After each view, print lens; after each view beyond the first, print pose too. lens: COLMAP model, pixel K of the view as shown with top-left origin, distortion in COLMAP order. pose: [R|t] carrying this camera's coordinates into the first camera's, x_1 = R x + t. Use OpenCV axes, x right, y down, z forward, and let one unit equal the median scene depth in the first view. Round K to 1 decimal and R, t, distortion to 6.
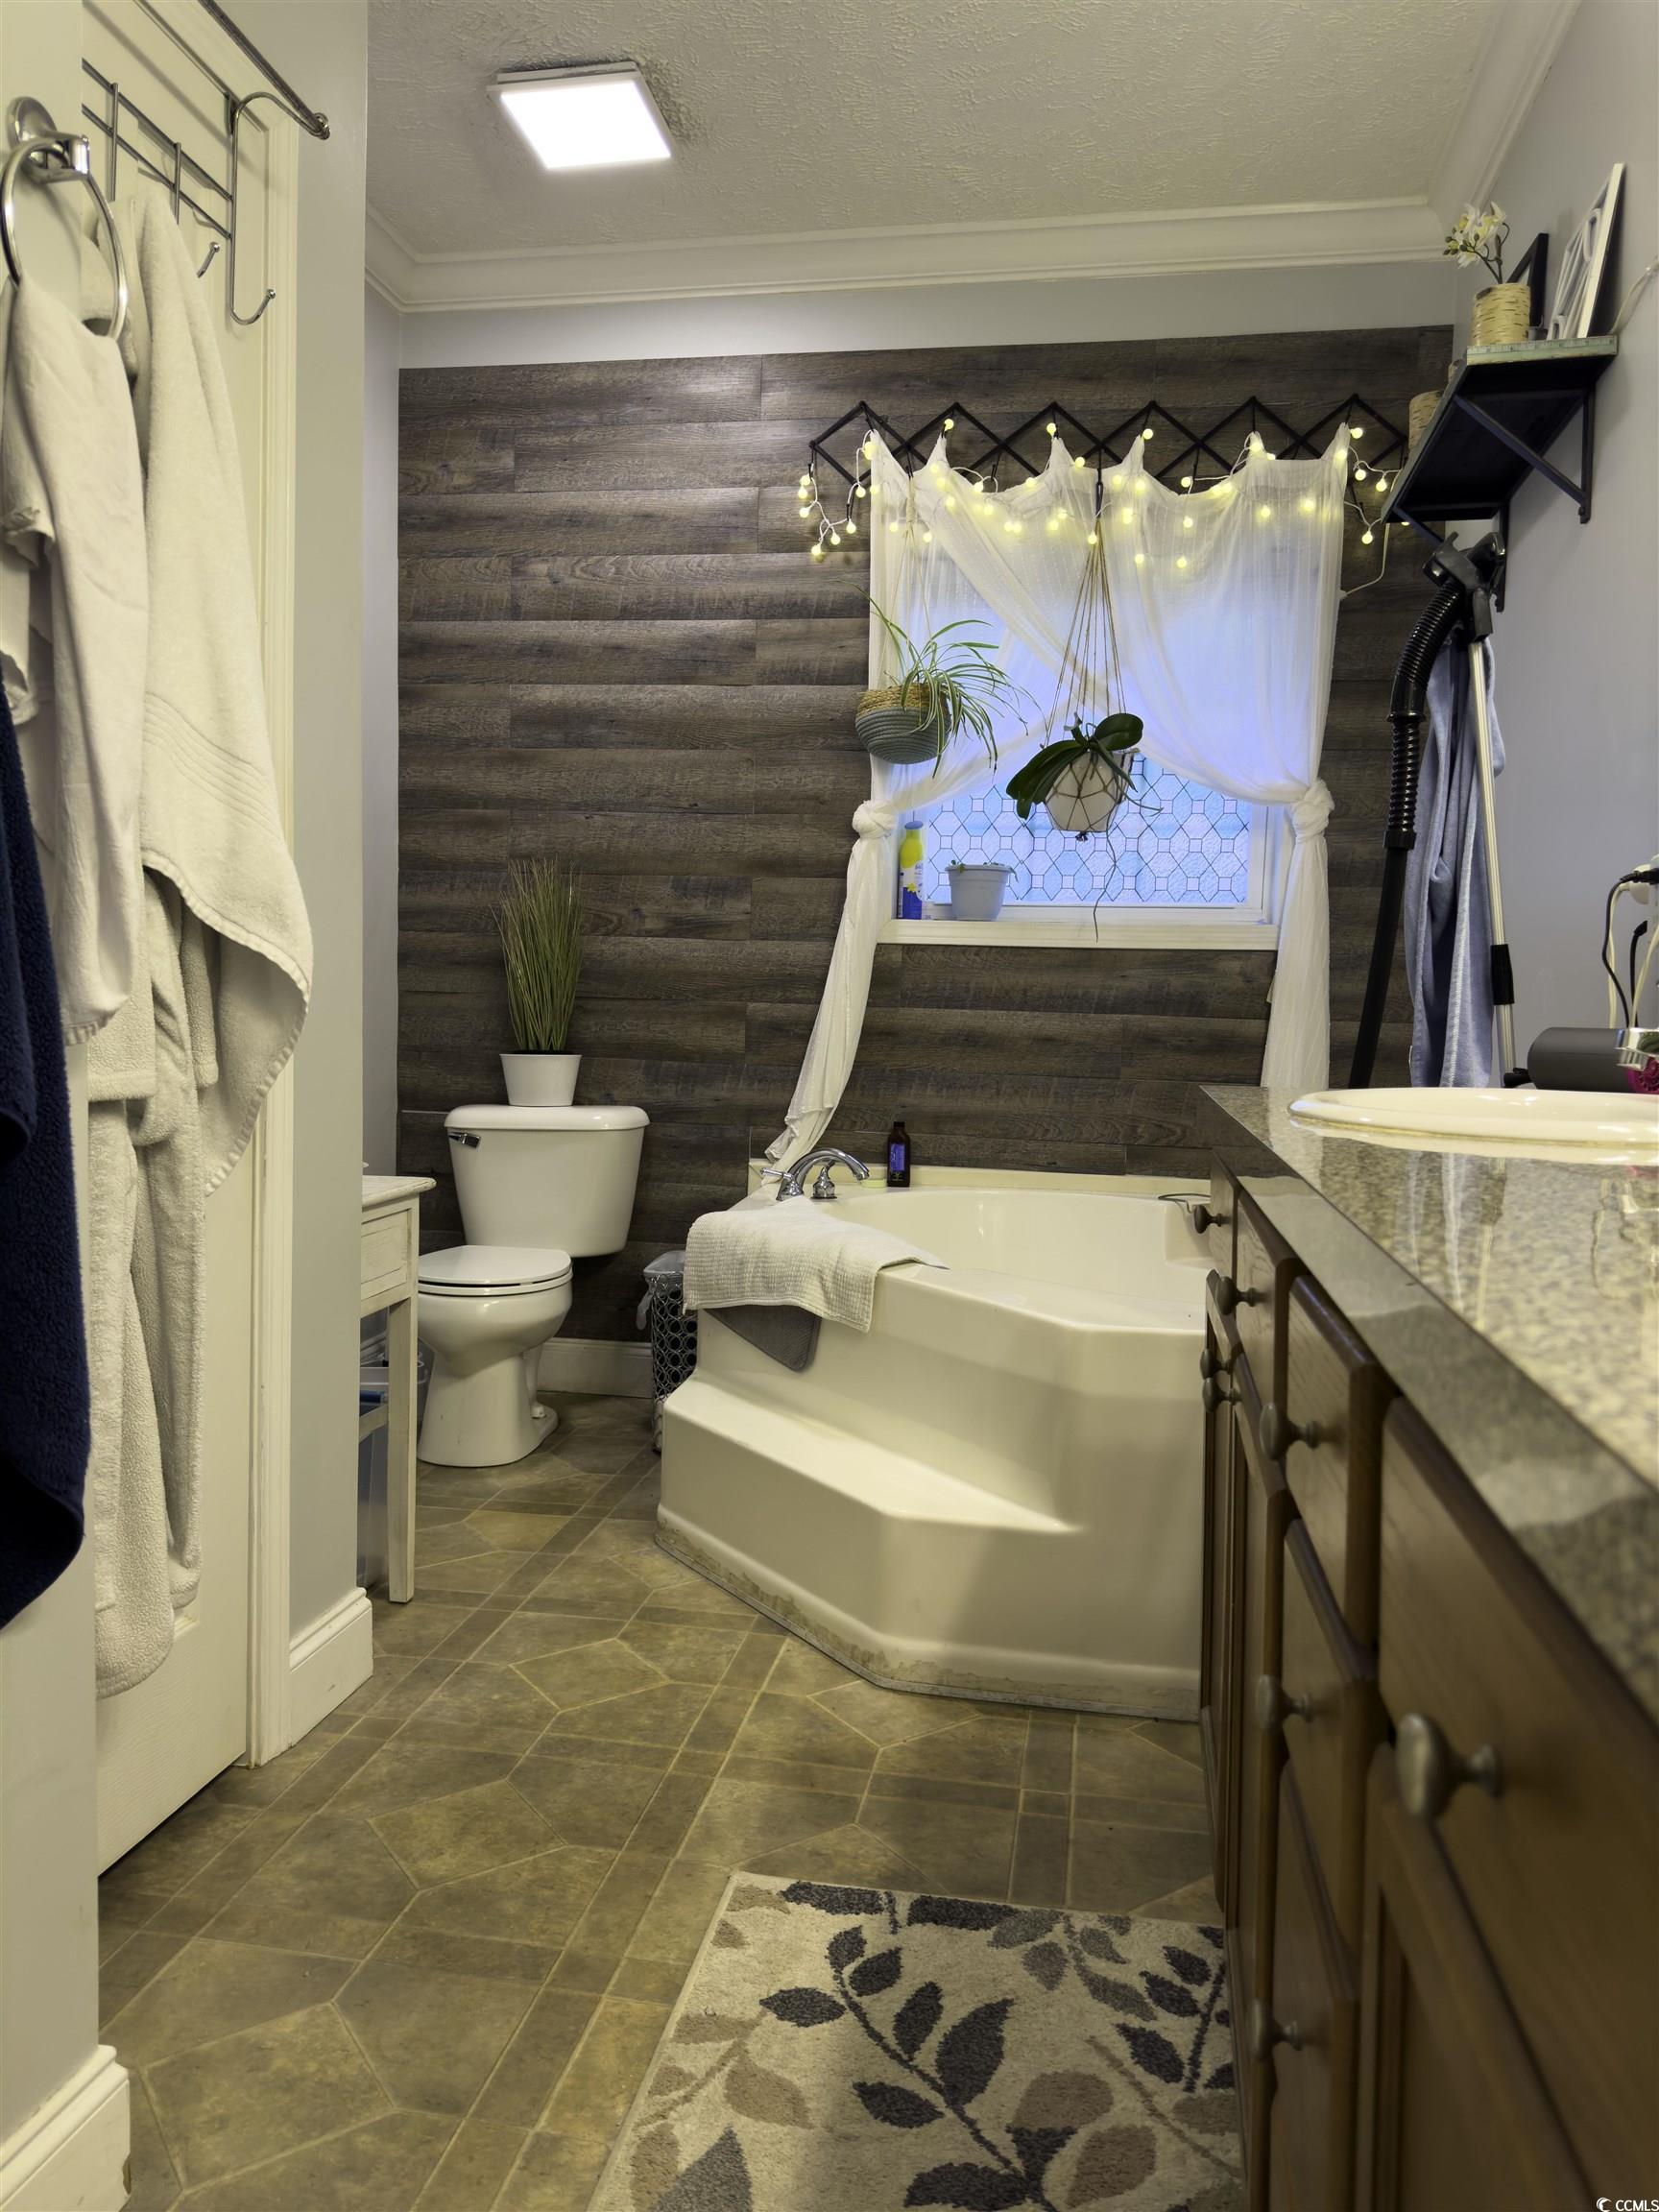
lens RADIAL K [[1568.7, 0, 826.3], [0, 1568.7, 1097.1], [0, 0, 1]] dist [0.144208, -0.262983]
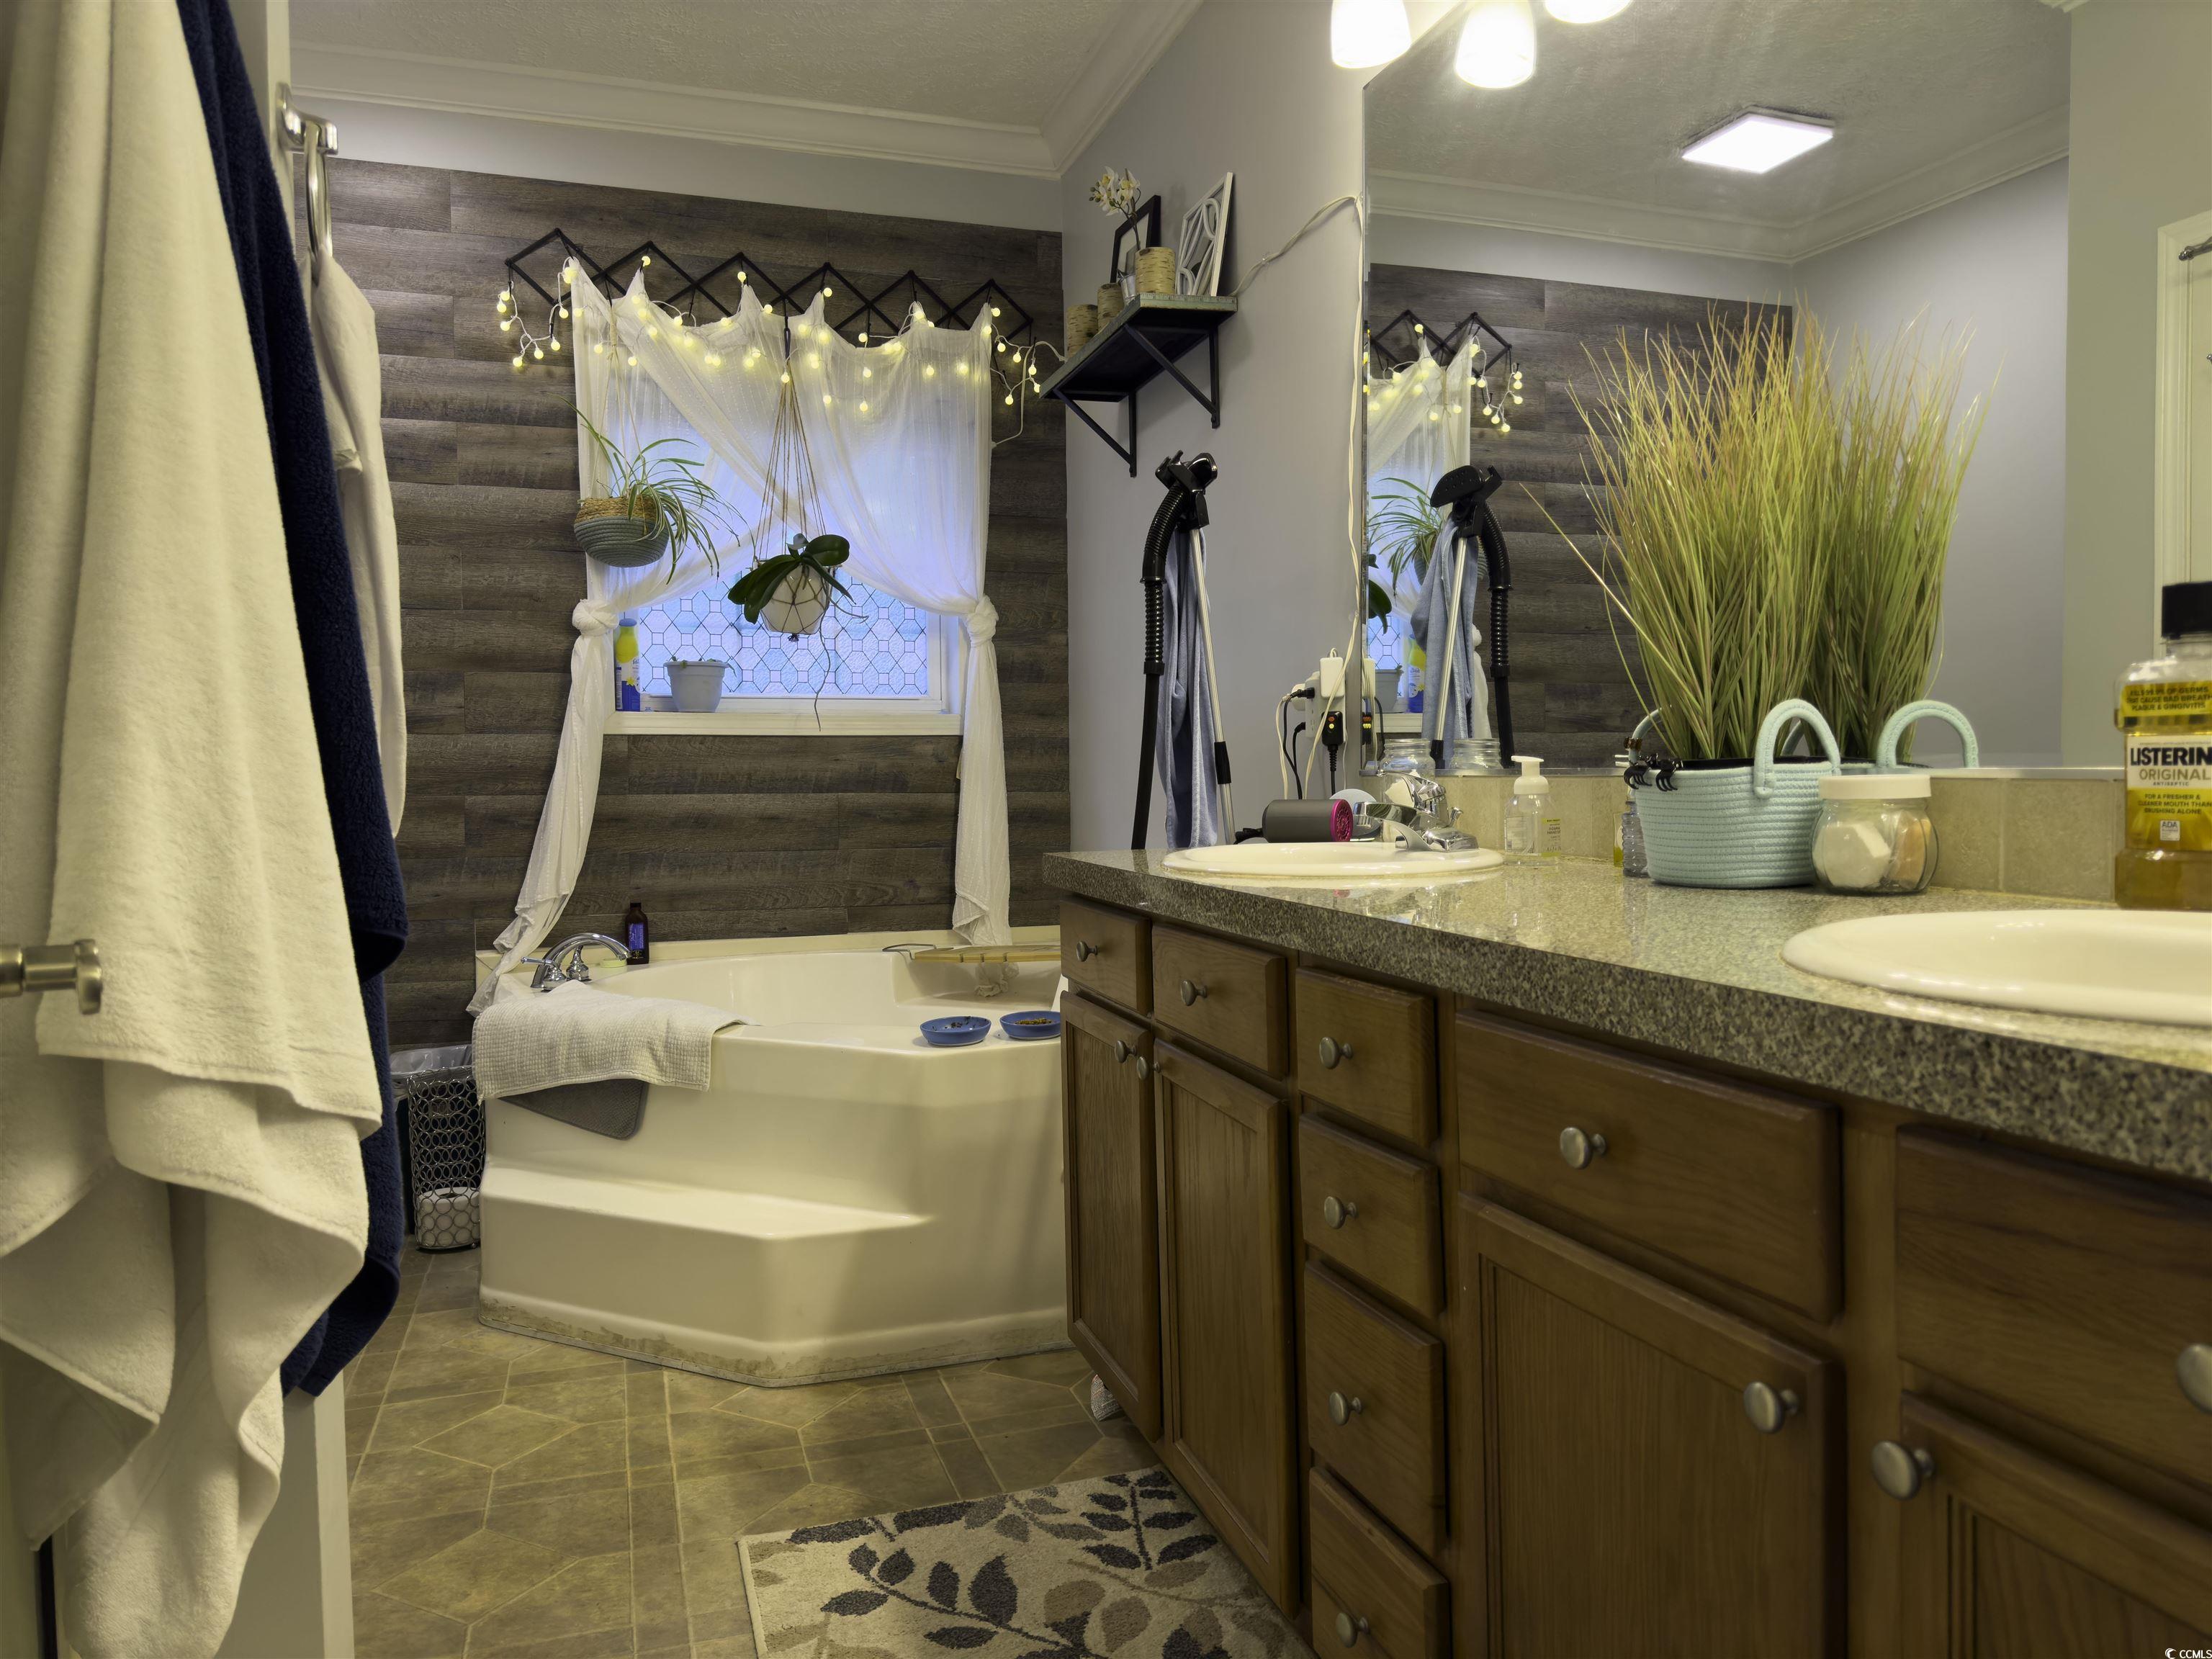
lens RADIAL K [[1568.7, 0, 1109.3], [0, 1568.7, 829.0], [0, 0, 1]] dist [0.144208, -0.262983]
pose [[0.884082, -0.053792, 0.464225, -0.173066], [0.062366, 0.998048, -0.003122, -0.010994], [-0.463152, 0.031712, 0.885712, -0.102305]]
